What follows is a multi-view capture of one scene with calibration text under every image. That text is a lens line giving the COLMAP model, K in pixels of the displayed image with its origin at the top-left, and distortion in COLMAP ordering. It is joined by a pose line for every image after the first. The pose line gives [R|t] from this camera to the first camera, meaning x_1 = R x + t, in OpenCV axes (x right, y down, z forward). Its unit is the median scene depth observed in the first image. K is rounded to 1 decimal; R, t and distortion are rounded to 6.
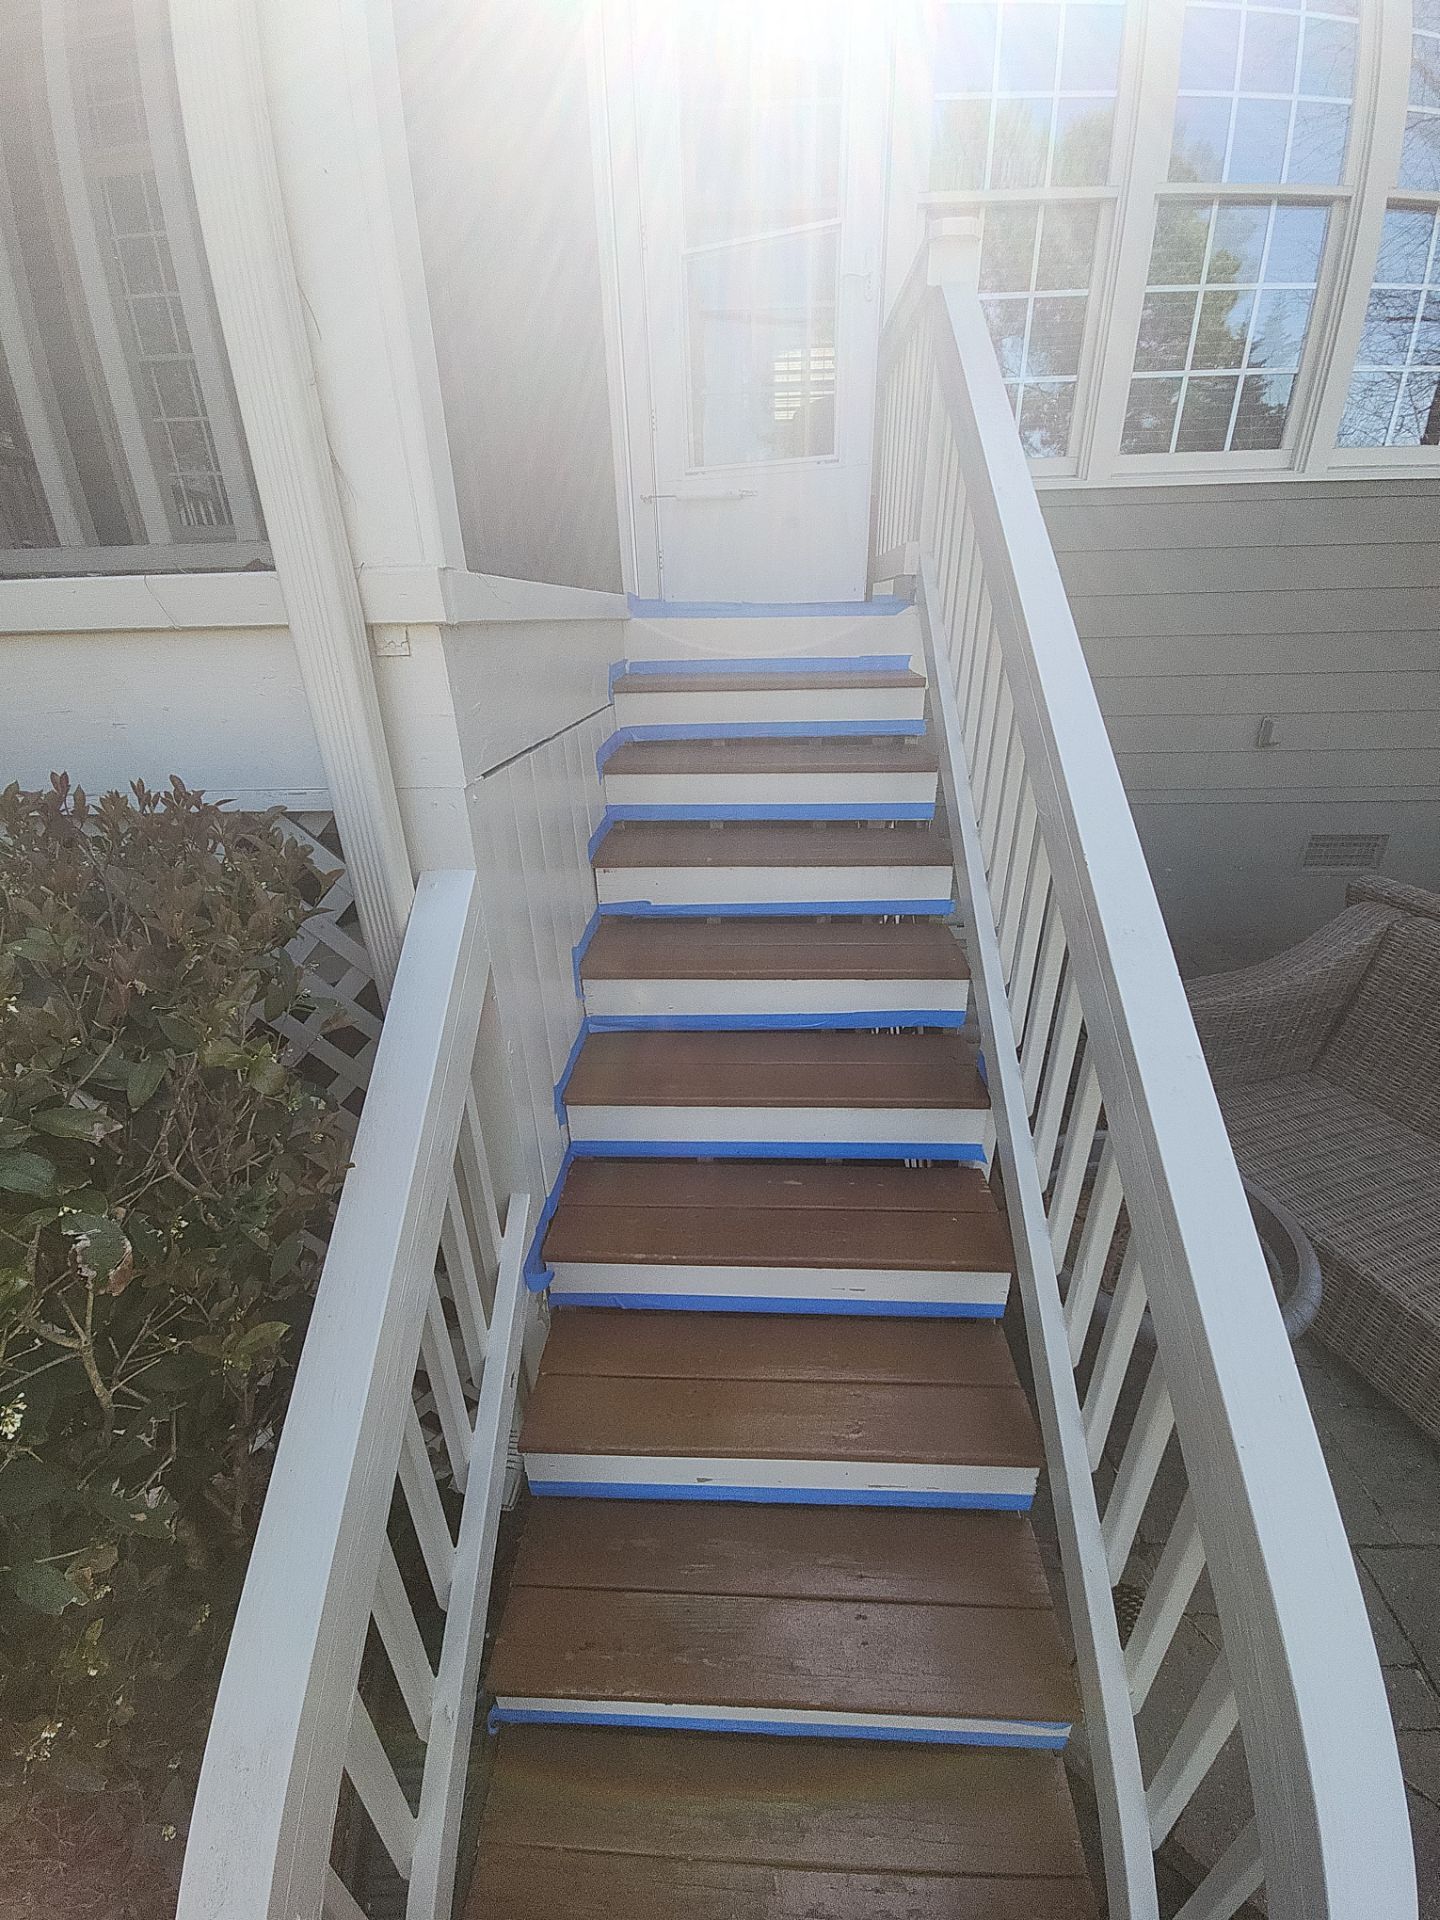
lens RADIAL K [[772.8, 0, 721.7], [0, 772.8, 964.1], [0, 0, 1]] dist [0.011497, -0.007559]
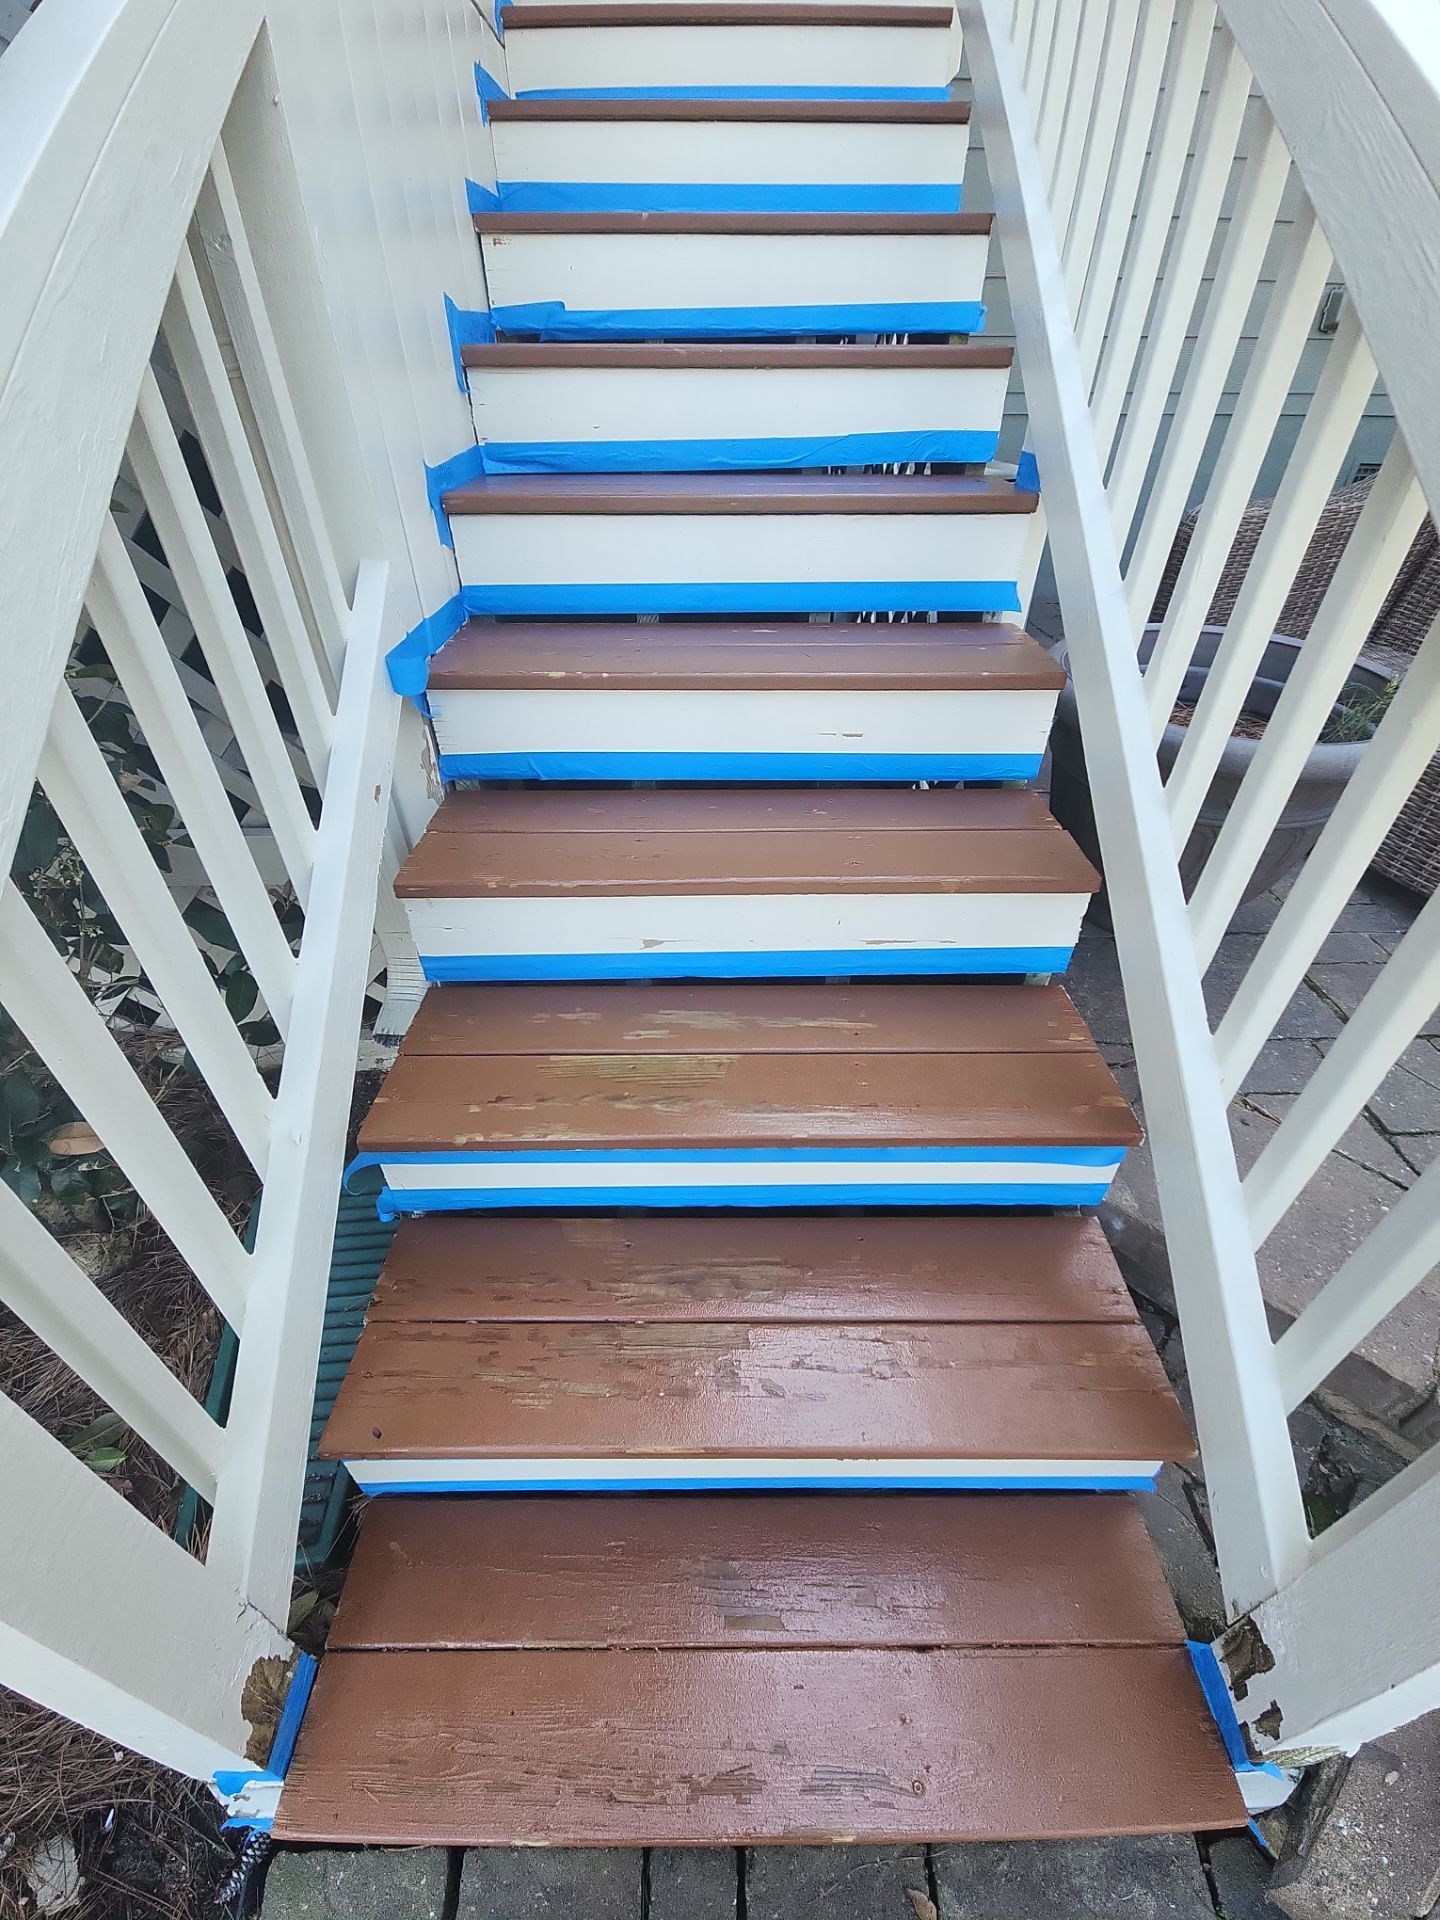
lens RADIAL K [[772.8, 0, 720.6], [0, 772.8, 958.4], [0, 0, 1]] dist [0.011497, -0.007559]
pose [[0.998465, -0.015644, 0.053132, 0.004916], [0.004159, 0.977752, 0.209721, 0.578169], [-0.055231, -0.209178, 0.976317, 0.275998]]
